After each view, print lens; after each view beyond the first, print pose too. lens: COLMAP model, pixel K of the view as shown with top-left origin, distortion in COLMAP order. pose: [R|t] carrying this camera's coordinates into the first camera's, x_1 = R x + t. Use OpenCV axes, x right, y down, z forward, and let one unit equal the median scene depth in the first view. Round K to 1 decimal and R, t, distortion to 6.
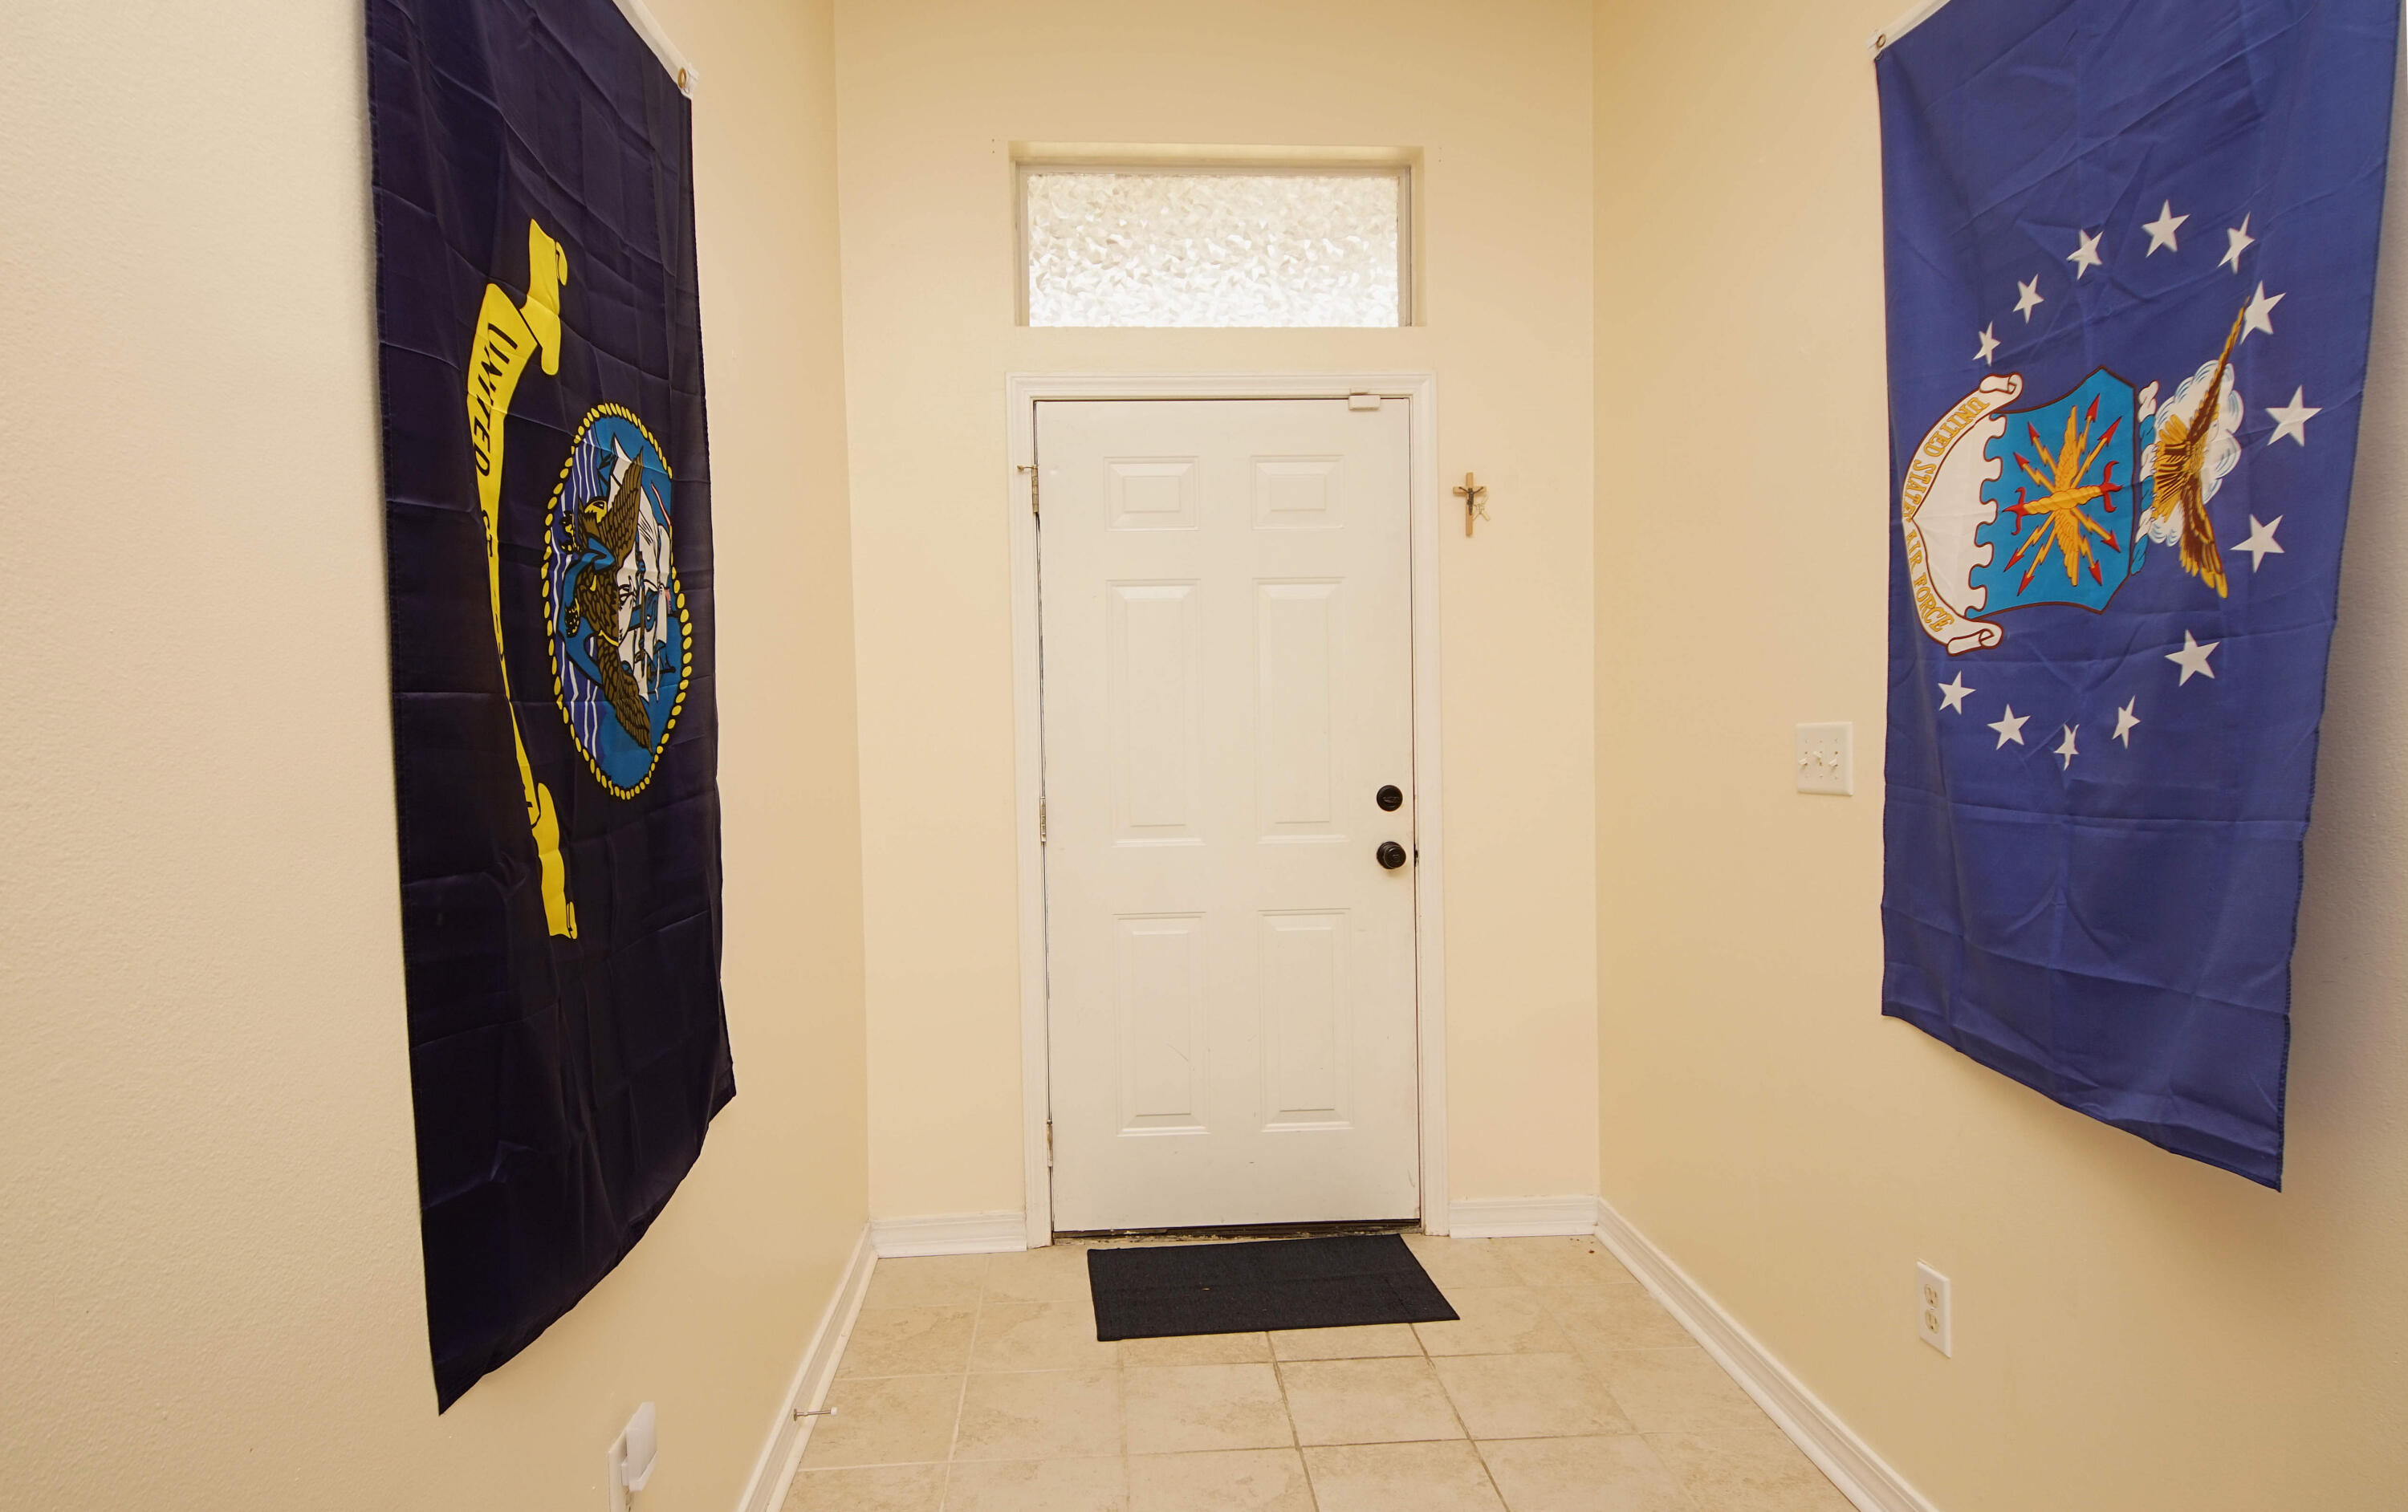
lens RADIAL K [[1314.2, 0, 1166.9], [0, 1314.2, 756.4], [0, 0, 1]] dist [0.004063, 0.000580]
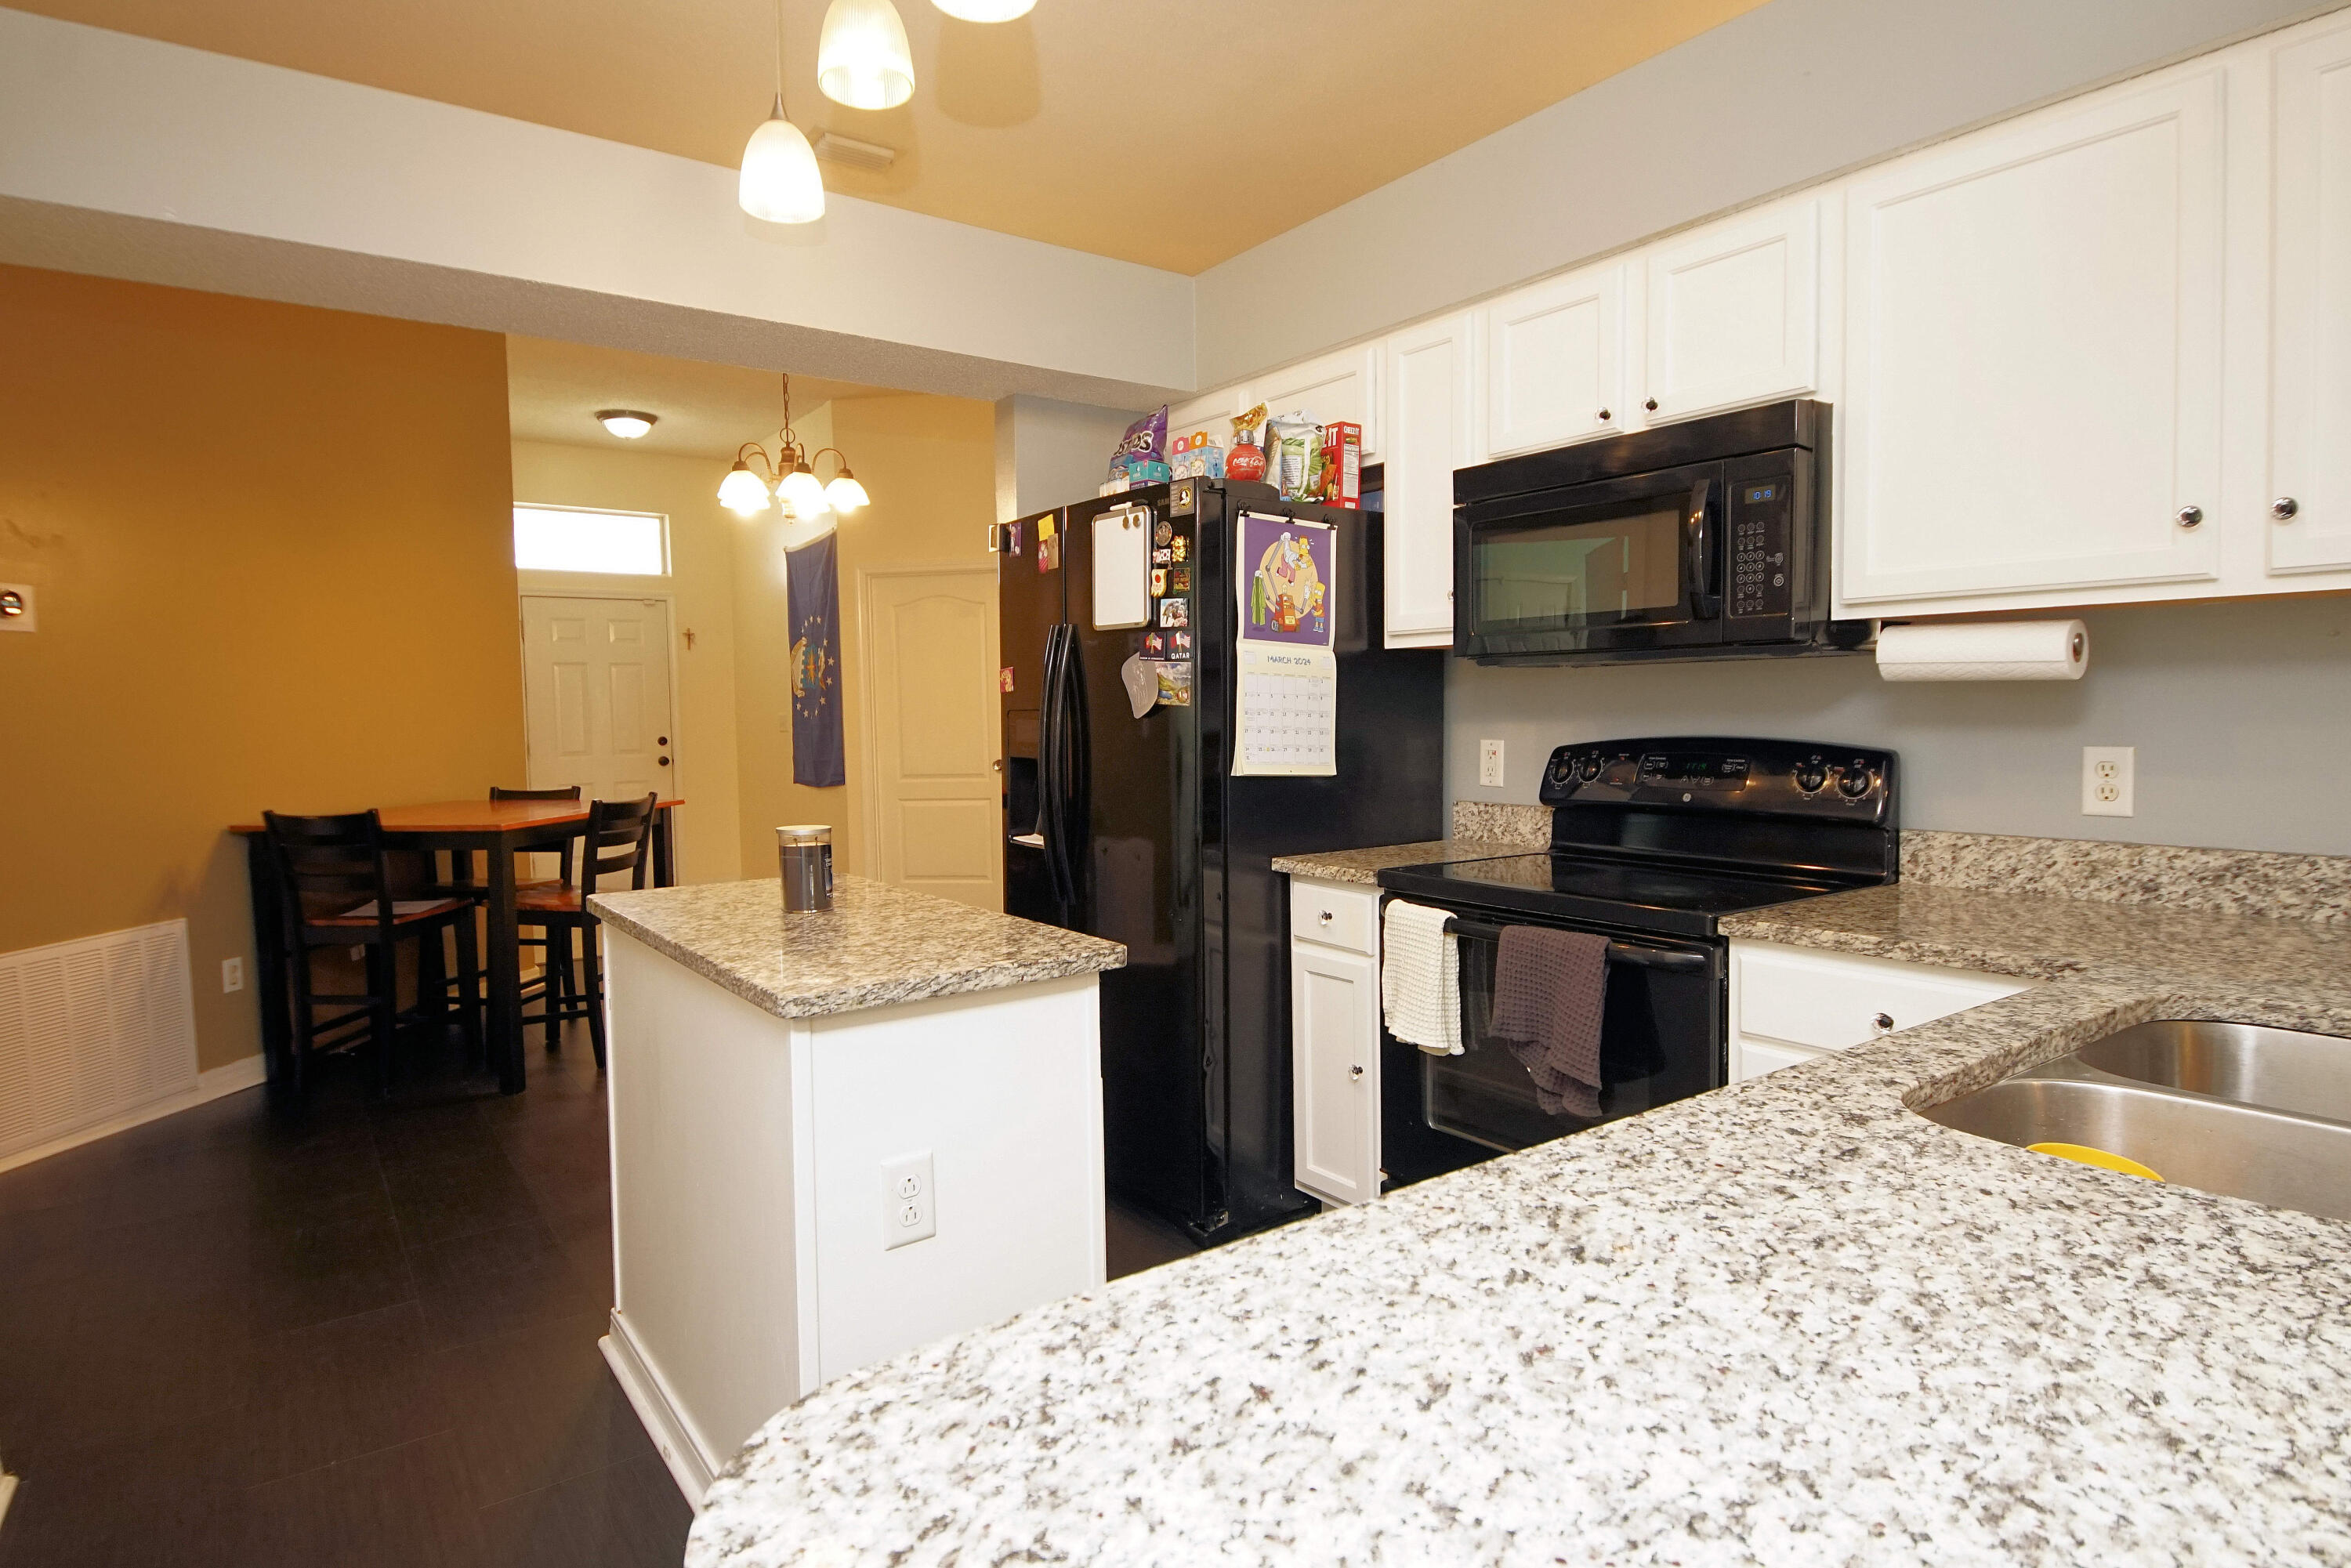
lens RADIAL K [[1269.7, 0, 1129.9], [0, 1269.7, 773.5], [0, 0, 1]] dist [0.039833, -0.038519]
pose [[0.853020, -0.027540, 0.521150, -0.737424], [0.021128, 0.999610, 0.018241, 0.131391], [-0.521450, -0.004549, 0.853270, -3.397576]]
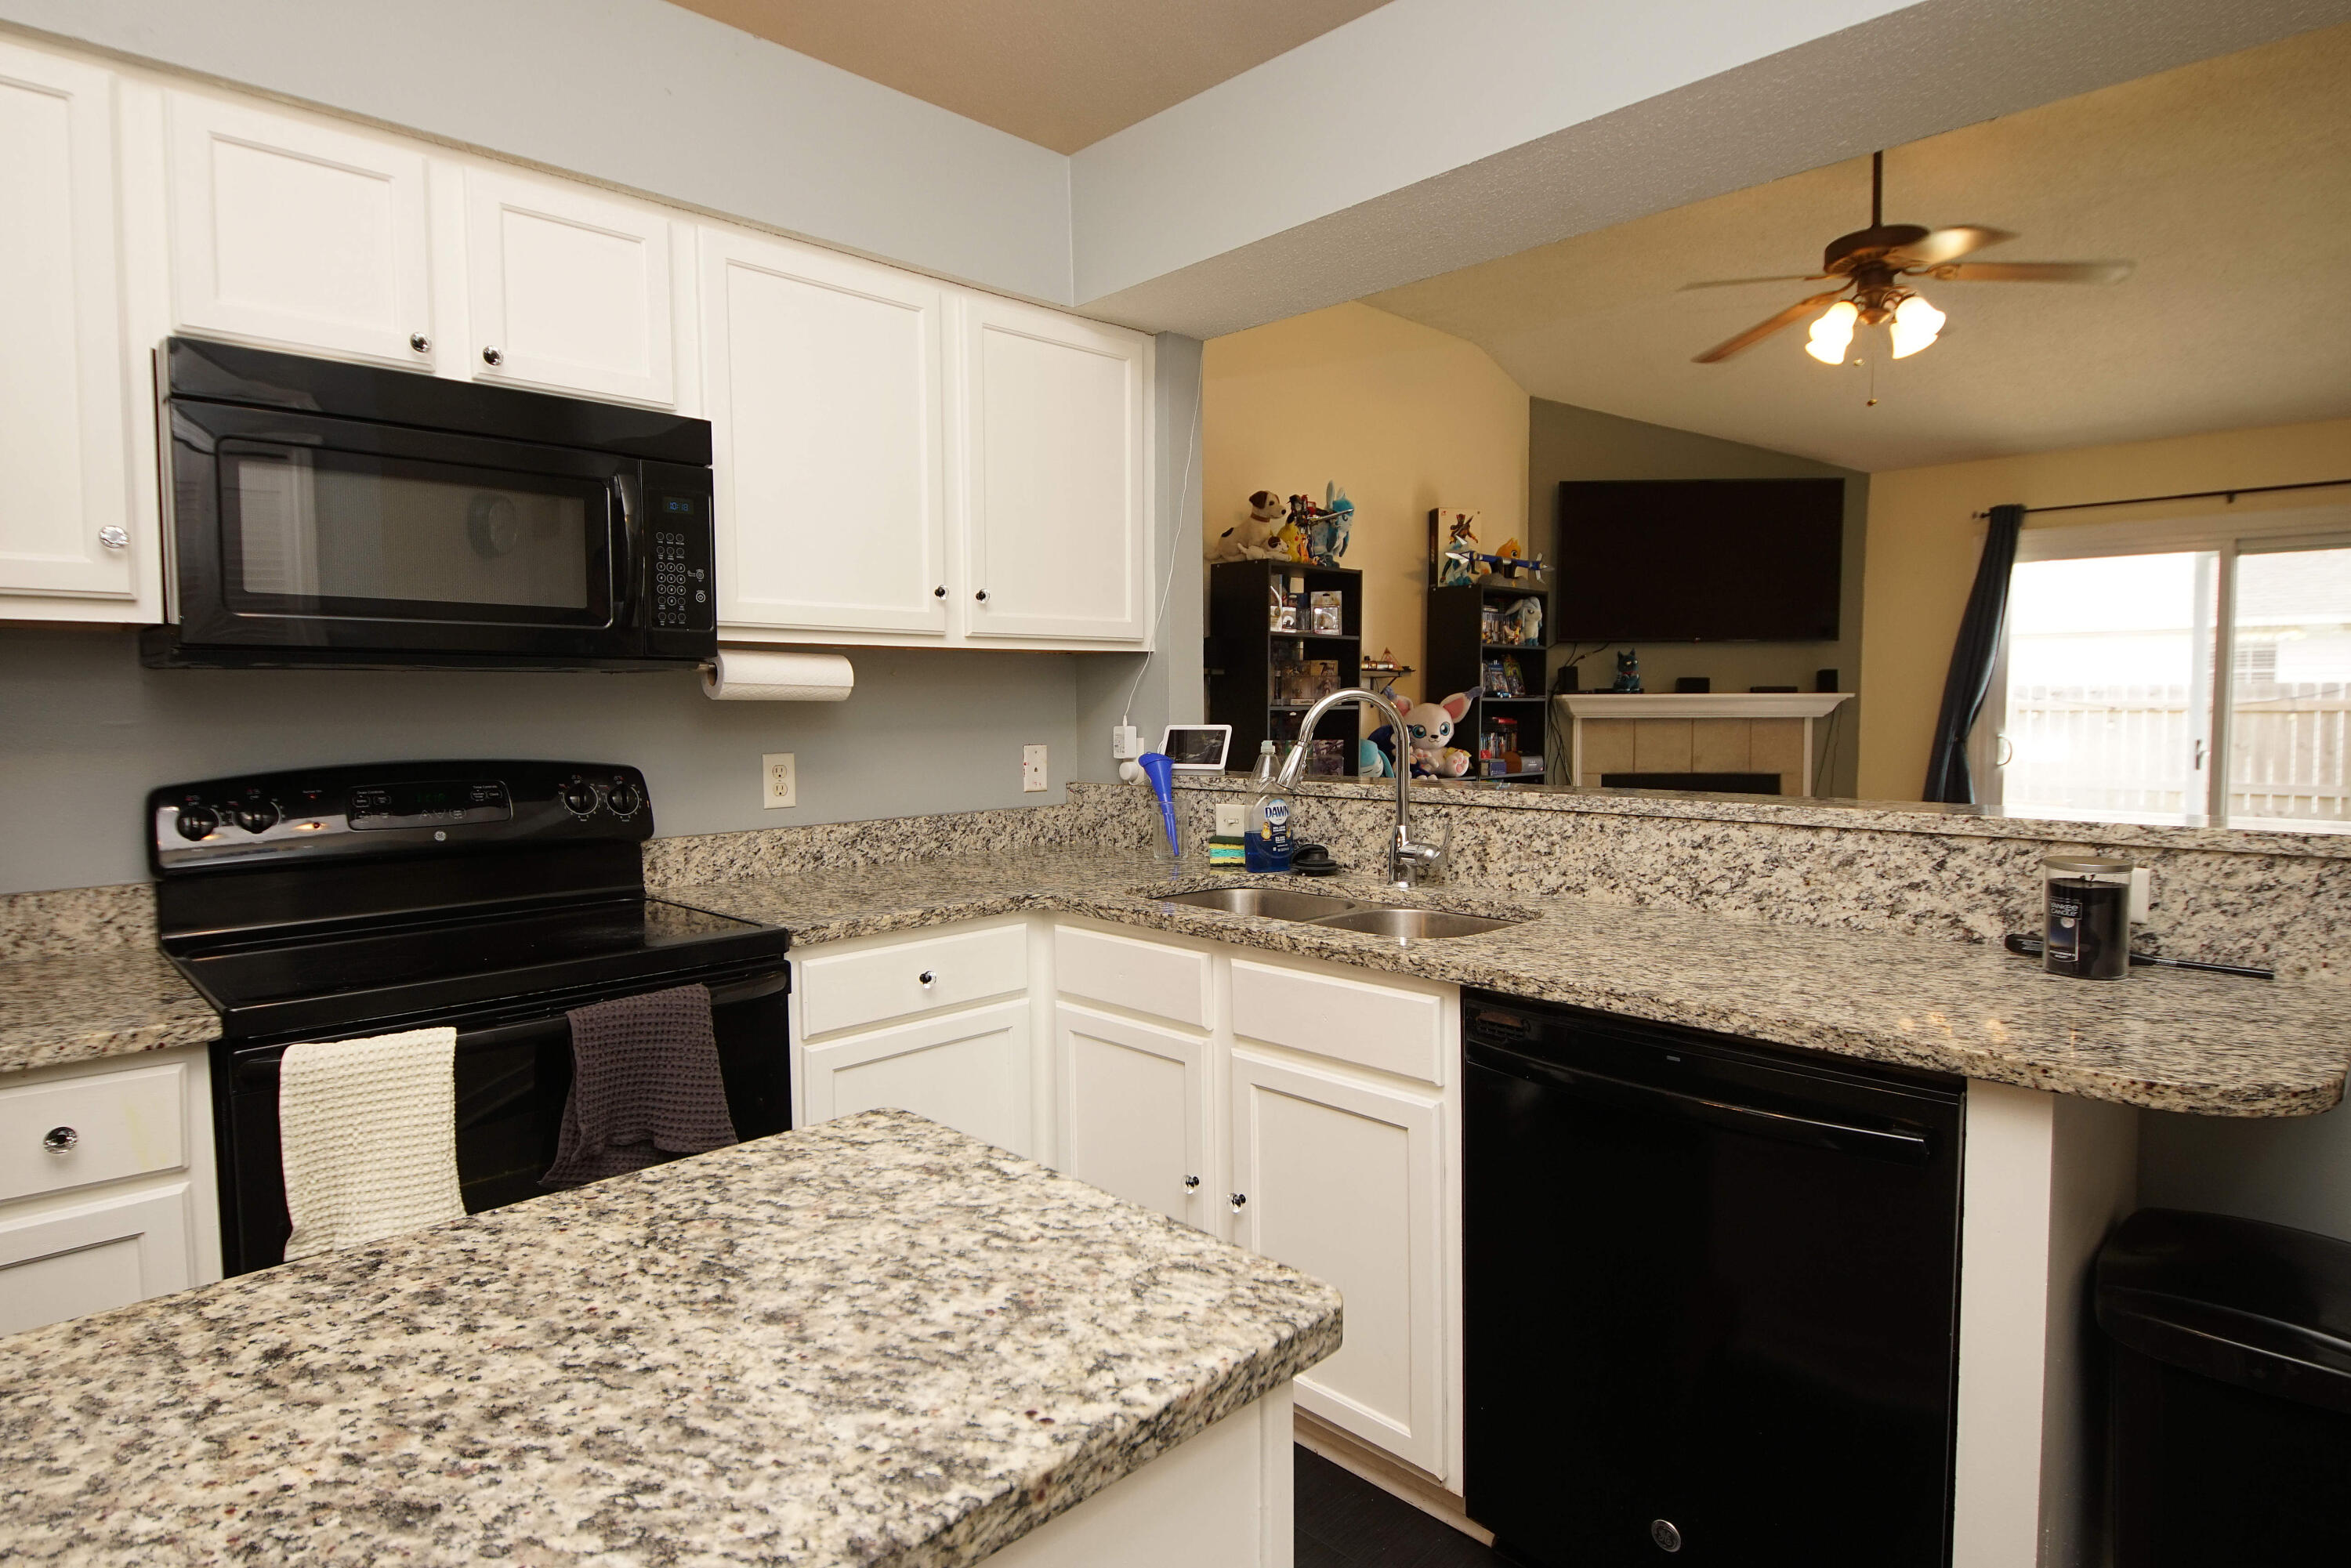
lens RADIAL K [[1254.9, 0, 1150.6], [0, 1254.9, 772.3], [0, 0, 1]] dist [0.039507, -0.039080]
pose [[-0.651855, -0.024669, 0.757942, -0.767801], [0.040176, 0.996944, 0.067000, 0.084850], [-0.757278, 0.074125, -0.648872, -2.165942]]
